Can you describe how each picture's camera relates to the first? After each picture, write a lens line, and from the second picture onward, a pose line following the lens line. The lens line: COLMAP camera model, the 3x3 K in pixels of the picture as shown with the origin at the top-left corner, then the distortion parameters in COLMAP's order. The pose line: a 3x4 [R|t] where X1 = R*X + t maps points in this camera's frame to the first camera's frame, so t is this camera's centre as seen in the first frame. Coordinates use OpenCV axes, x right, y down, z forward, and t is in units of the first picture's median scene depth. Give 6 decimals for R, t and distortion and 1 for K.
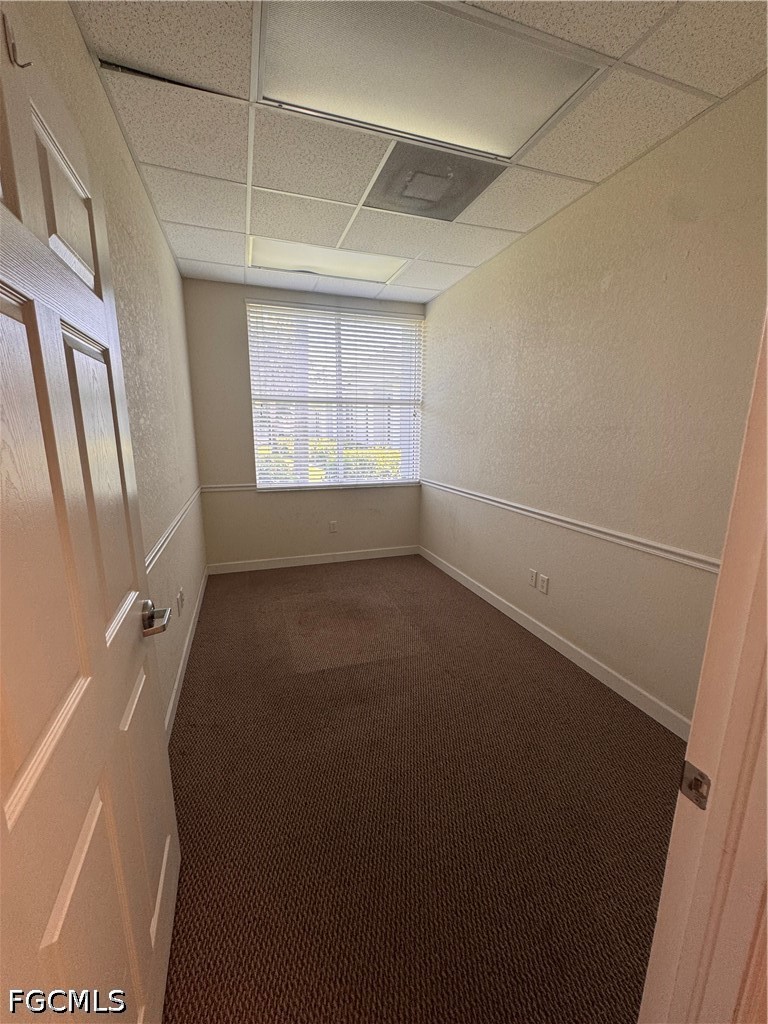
lens RADIAL K [[390.9, 0, 380.5], [0, 390.9, 500.9], [0, 0, 1]] dist [0.000615, 0.000065]
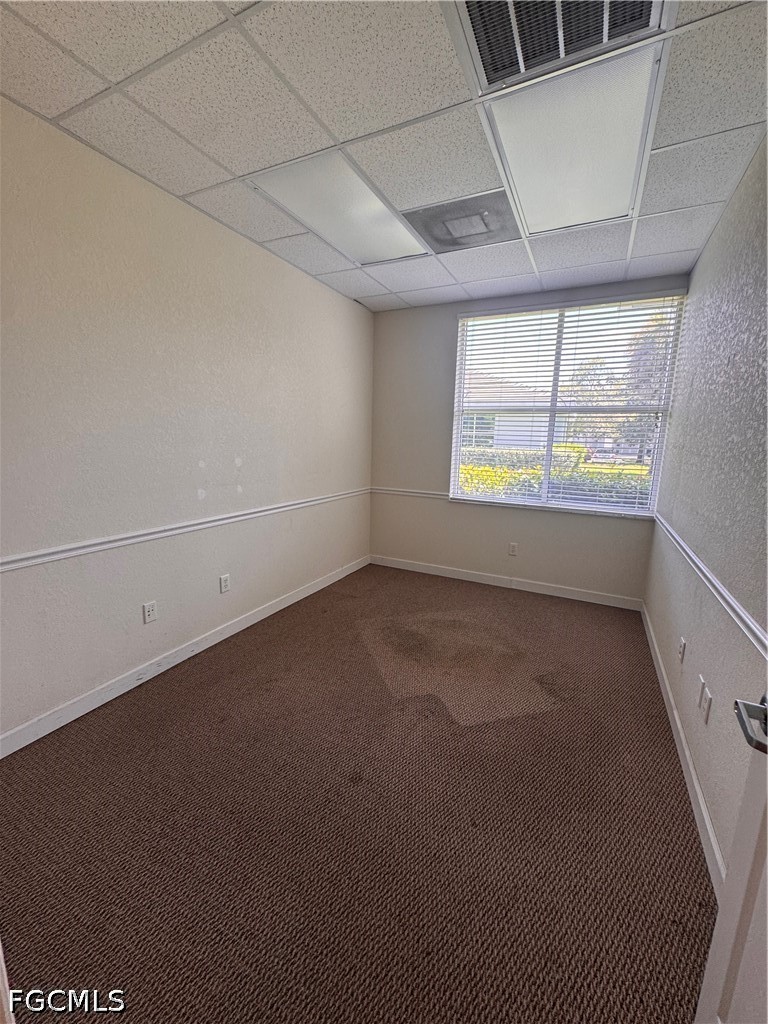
lens RADIAL K [[410.6, 0, 384.8], [0, 410.6, 517.4], [0, 0, 1]] dist [-0.000428, 0.000071]
pose [[0.709982, 0.147158, -0.688673, 0.316792], [-0.148887, 0.987184, 0.057451, -0.017345], [0.688301, 0.061745, 0.722792, 0.099115]]
